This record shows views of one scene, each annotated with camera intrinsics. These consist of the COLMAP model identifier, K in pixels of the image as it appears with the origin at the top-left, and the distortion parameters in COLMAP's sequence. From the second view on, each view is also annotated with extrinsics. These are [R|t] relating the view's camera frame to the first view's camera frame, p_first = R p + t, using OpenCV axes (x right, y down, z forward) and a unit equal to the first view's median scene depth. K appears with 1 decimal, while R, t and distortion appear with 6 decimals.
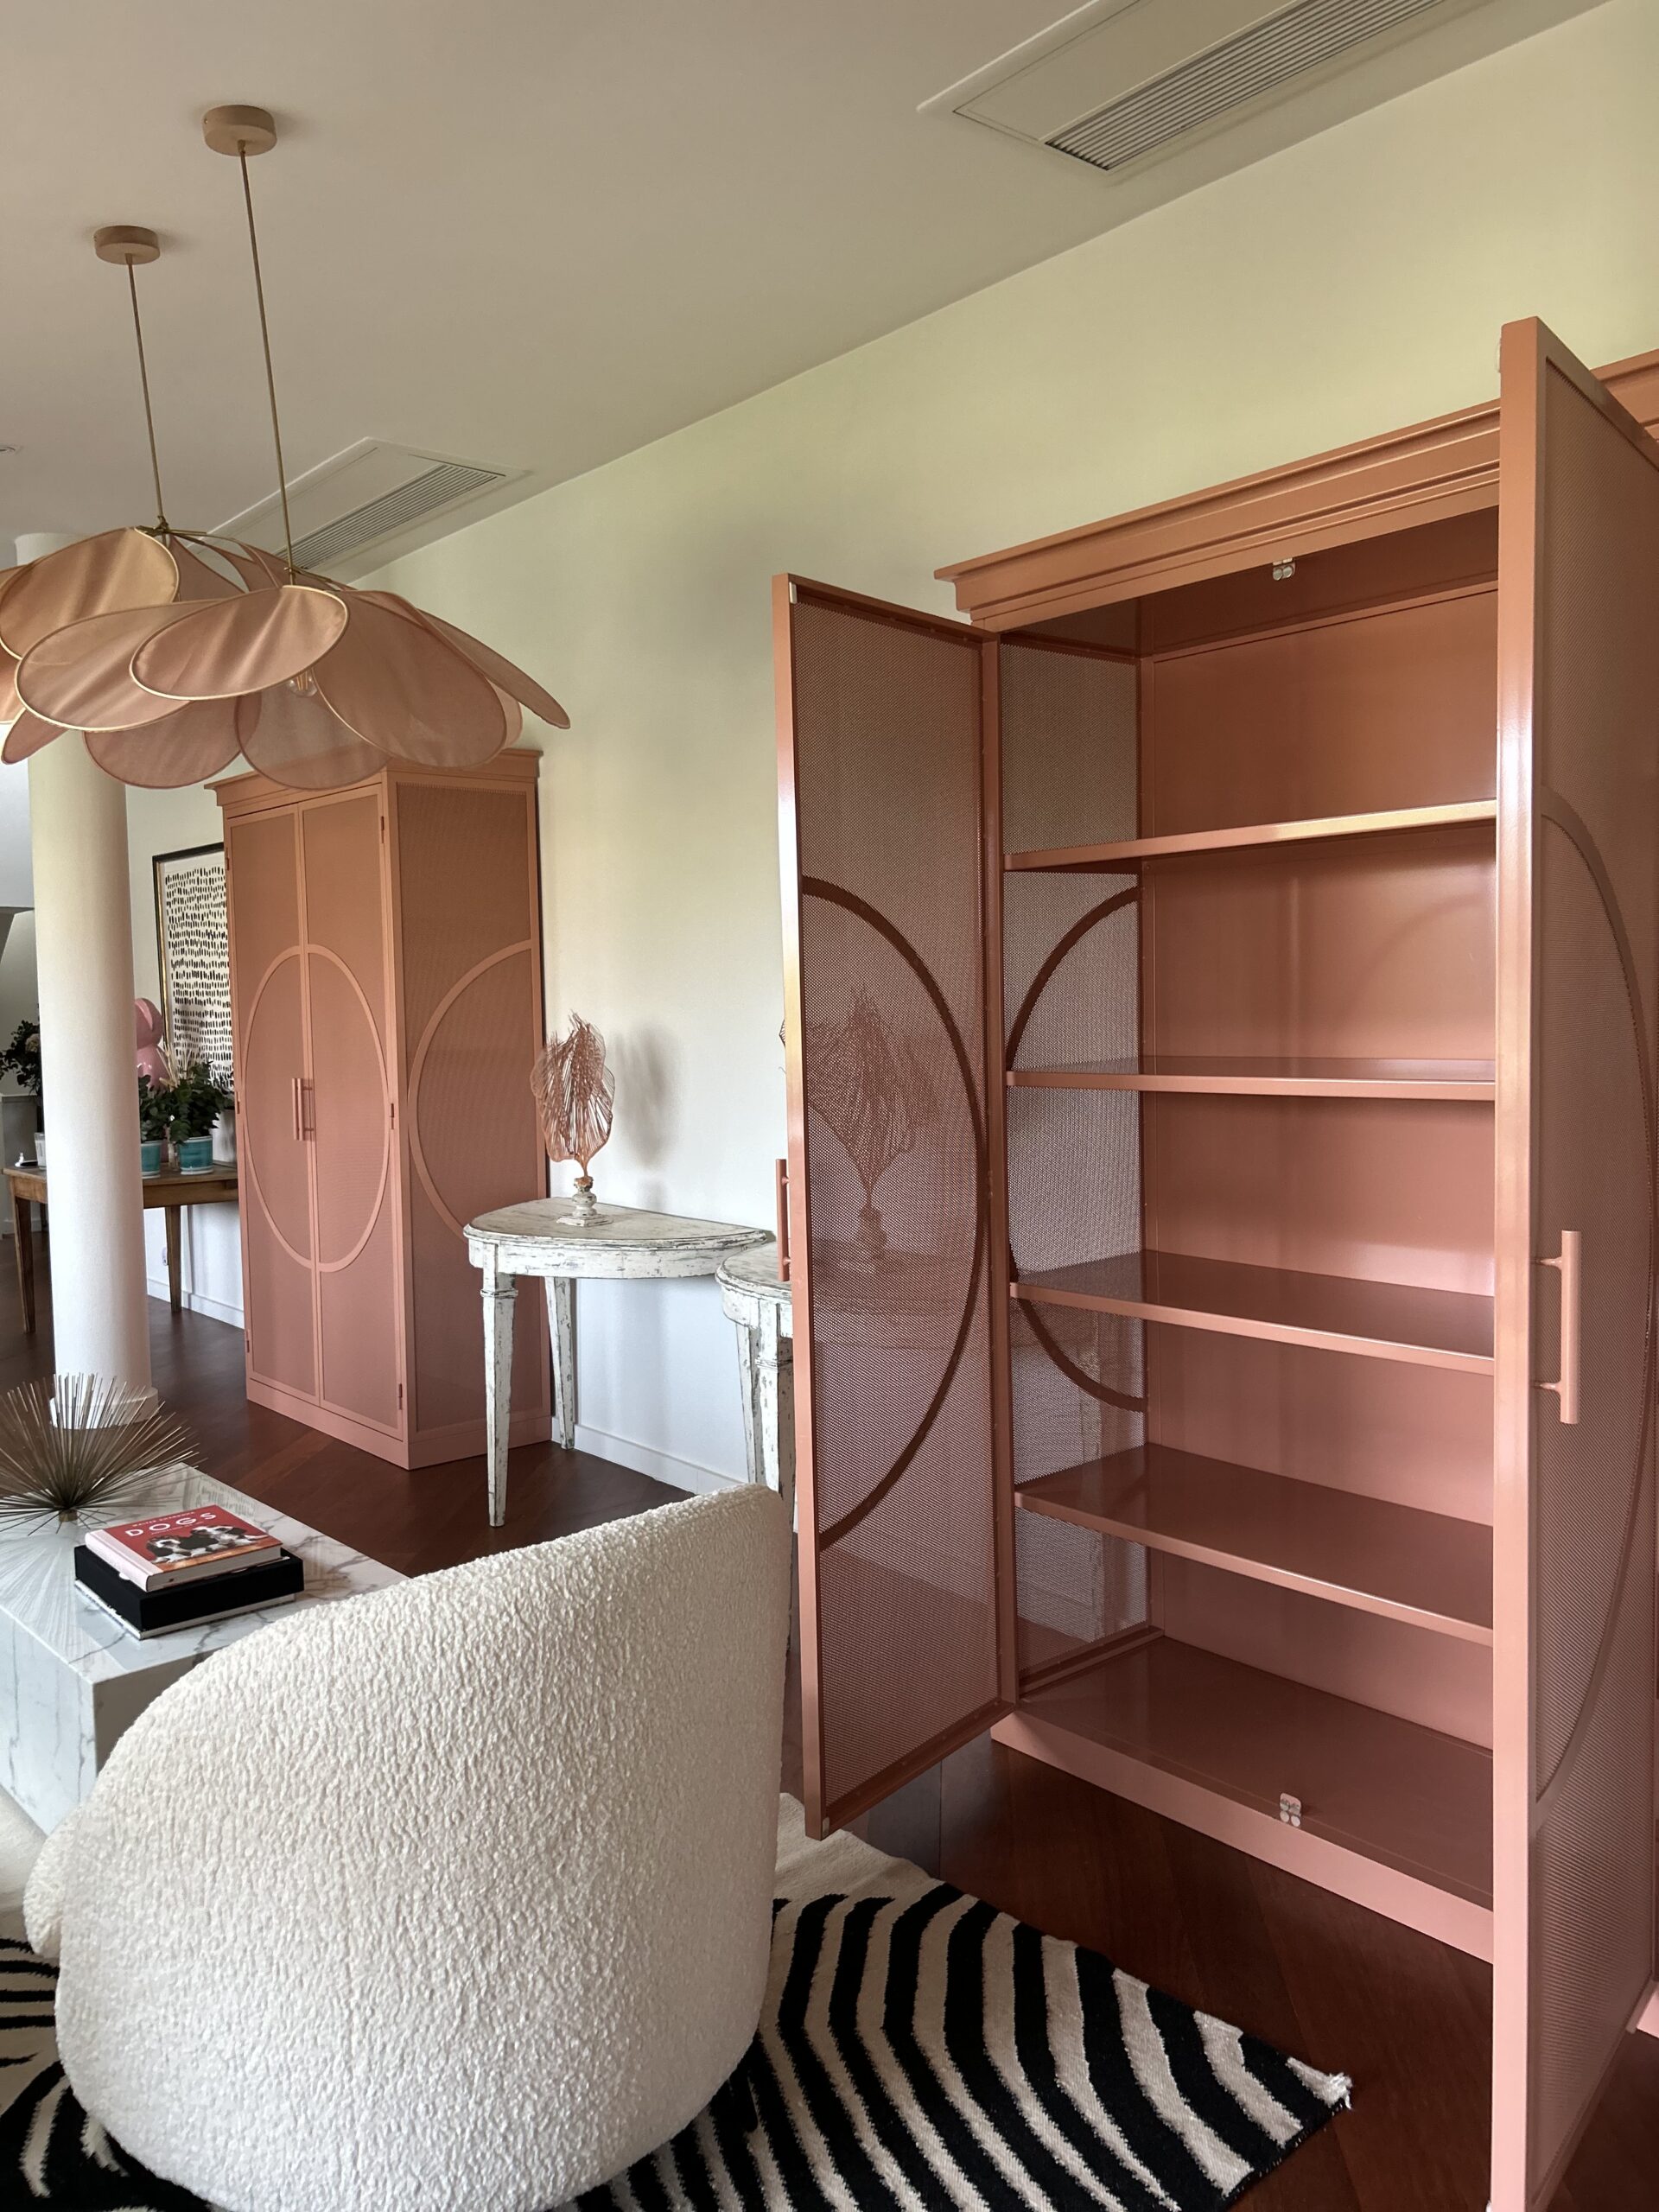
lens RADIAL K [[1709.1, 0, 820.0], [0, 1709.1, 1112.3], [0, 0, 1]] dist [-0.012721, 0.036356]
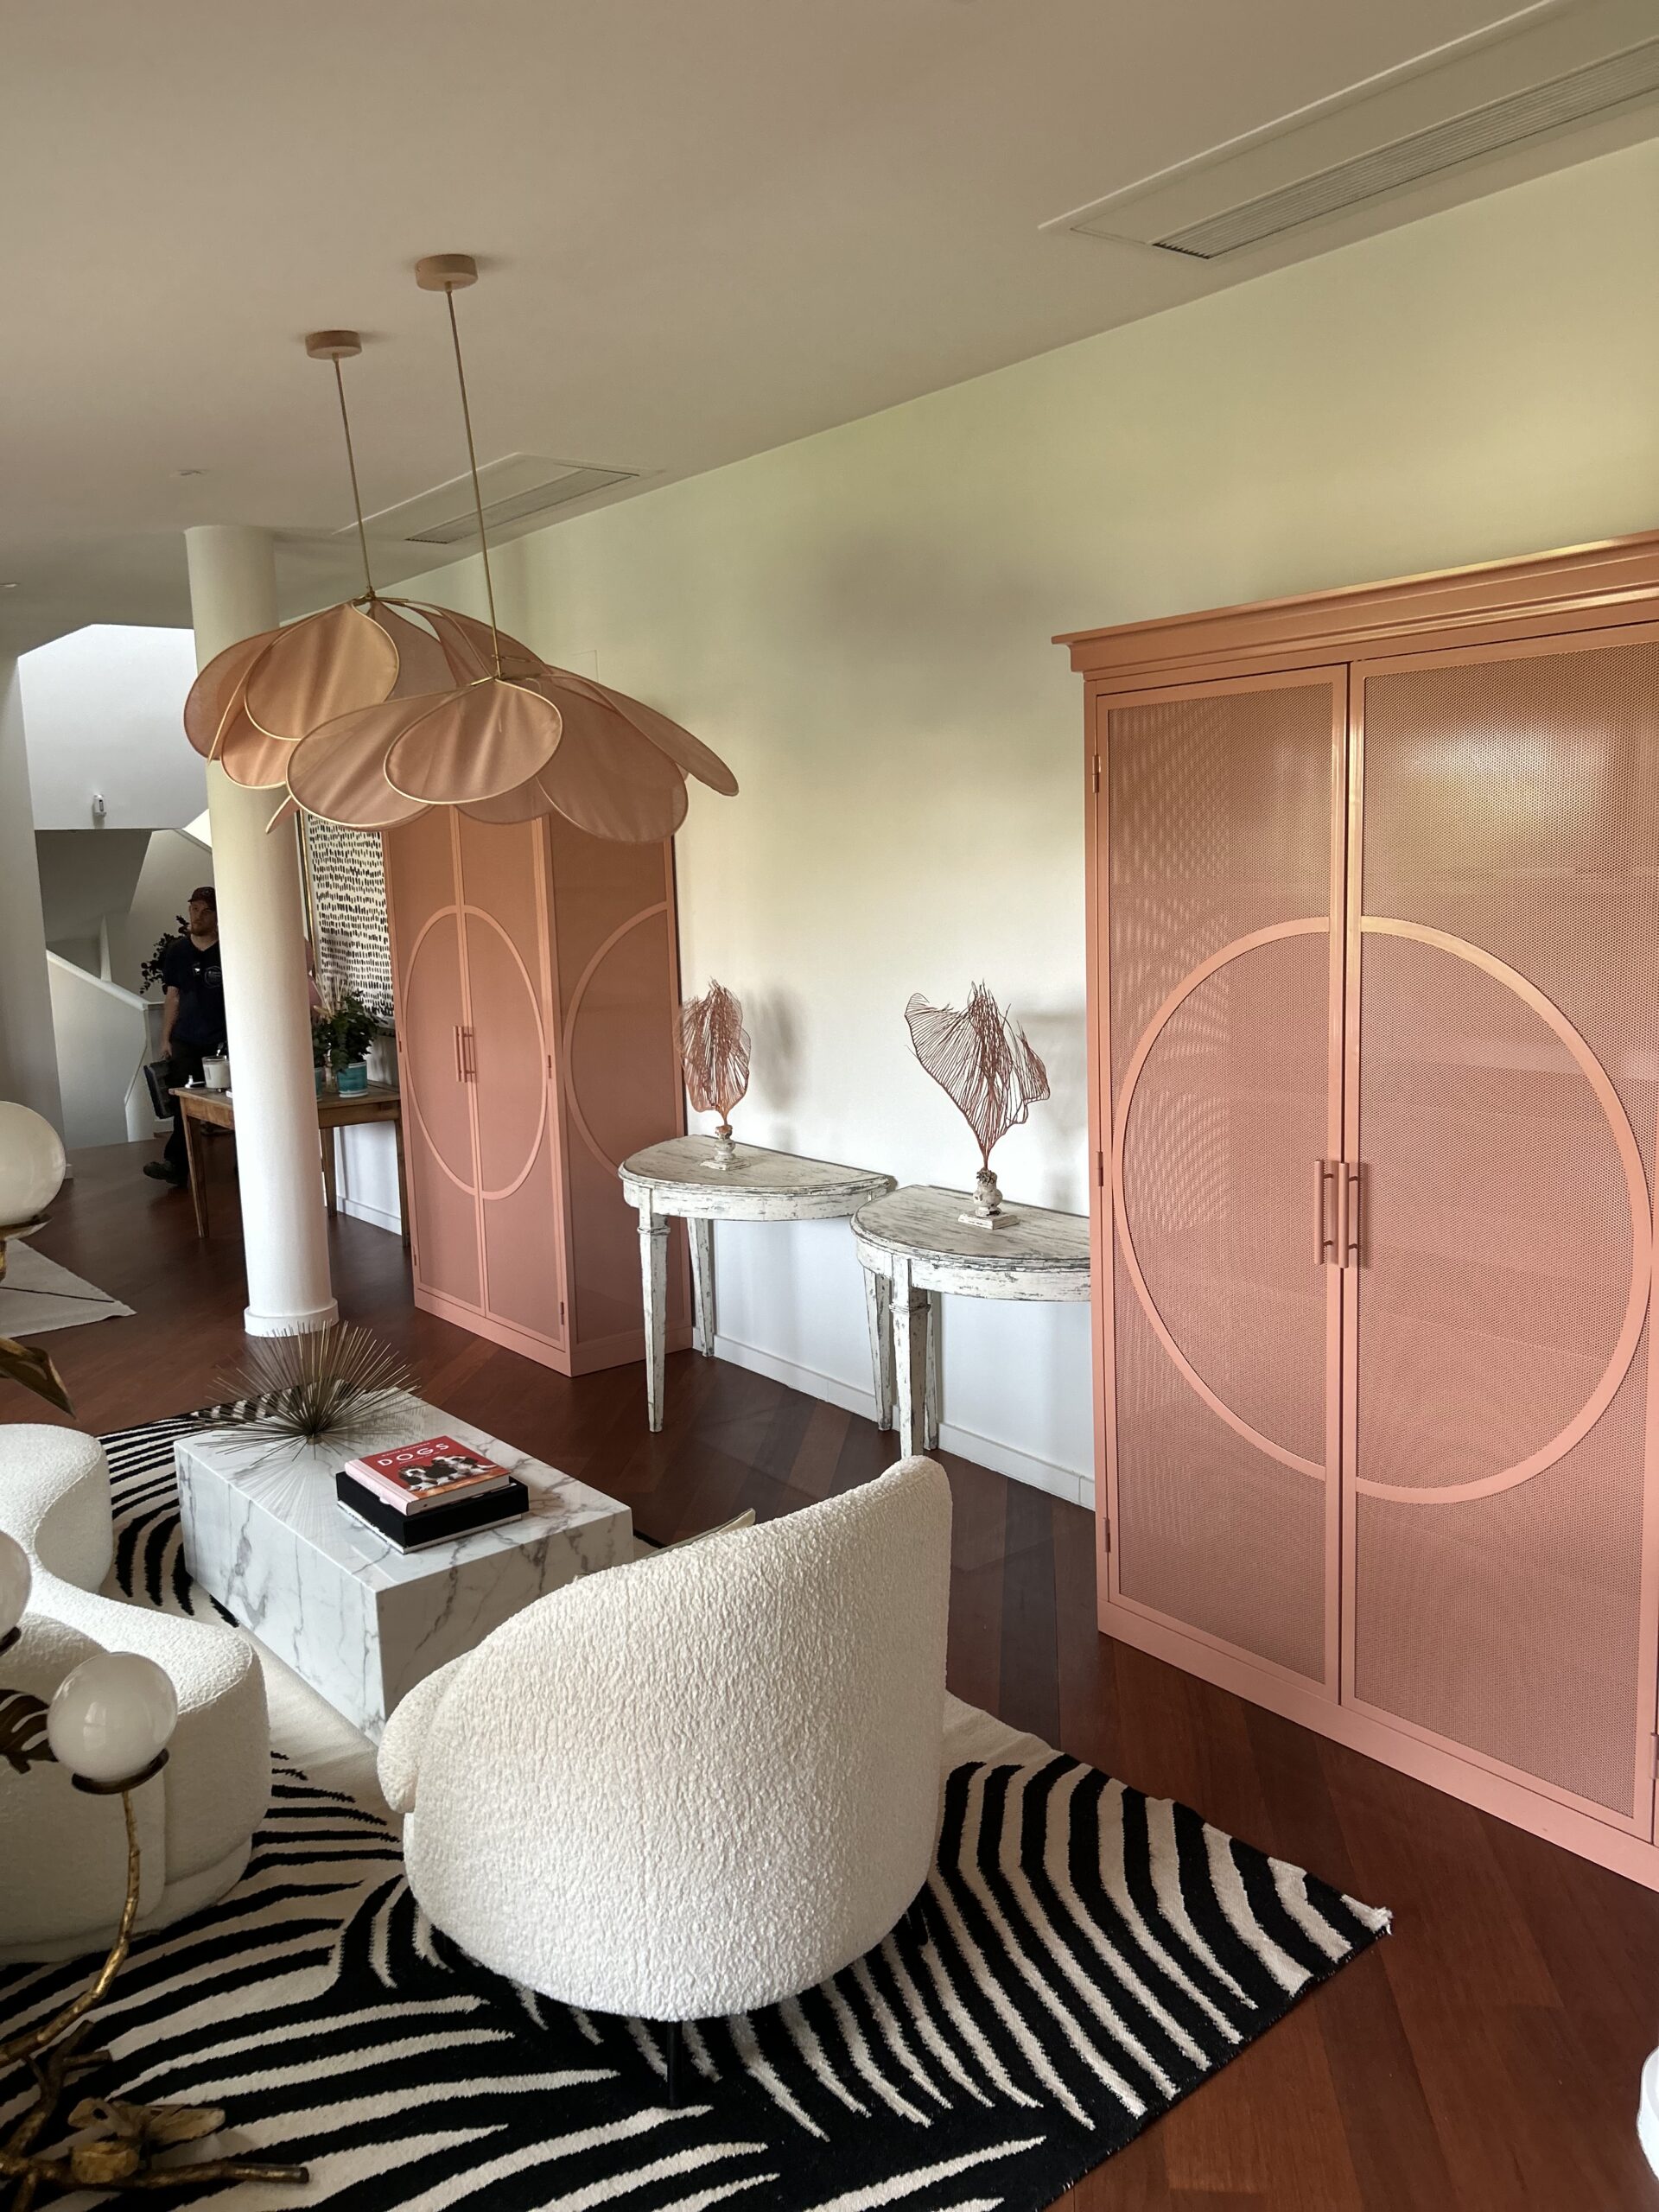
lens RADIAL K [[1682.7, 0, 825.8], [0, 1682.7, 1113.8], [0, 0, 1]] dist [0.026776, -0.050767]
pose [[0.999017, -0.007139, -0.043755, -0.054230], [0.010793, 0.996420, 0.083854, -0.144064], [0.043000, -0.084244, 0.995517, -0.231299]]
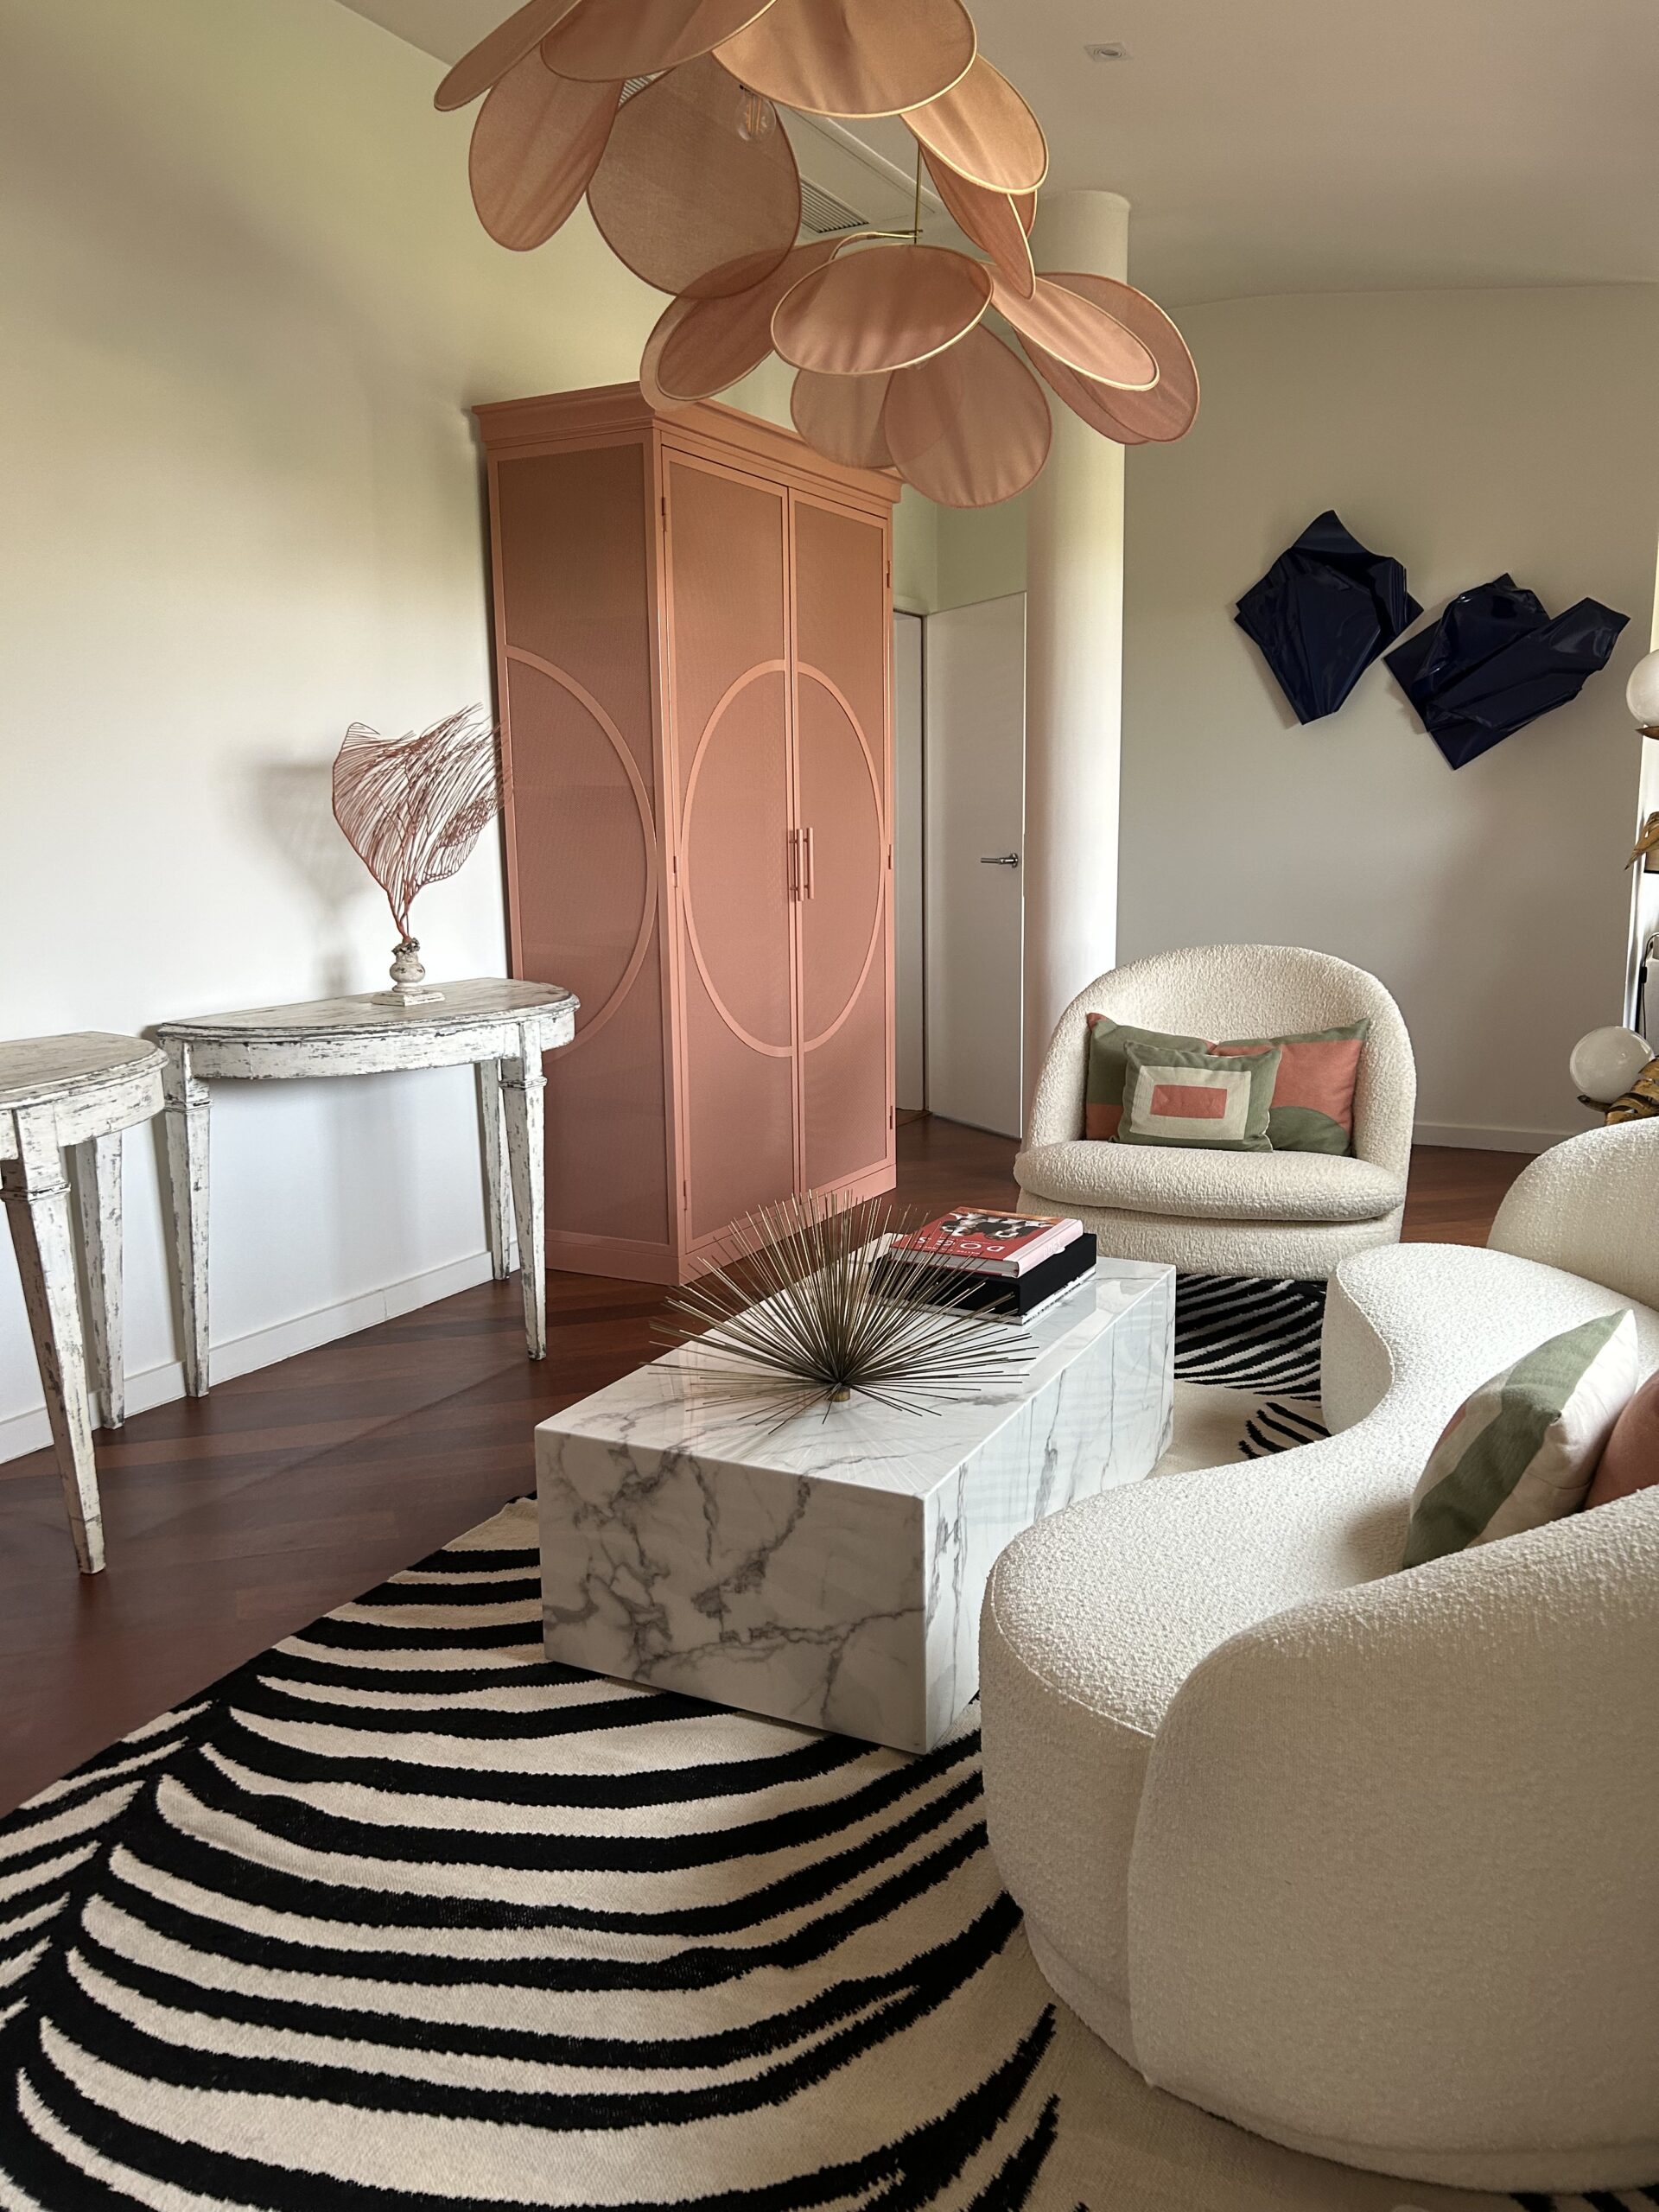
lens RADIAL K [[1678.4, 0, 849.8], [0, 1678.4, 1131.1], [0, 0, 1]] dist [0.071924, -0.081955]
pose [[-0.384378, -0.150782, 0.910779, -1.821370], [0.081343, 0.977203, 0.196108, -0.011500], [-0.919585, 0.149465, -0.363350, 2.121176]]
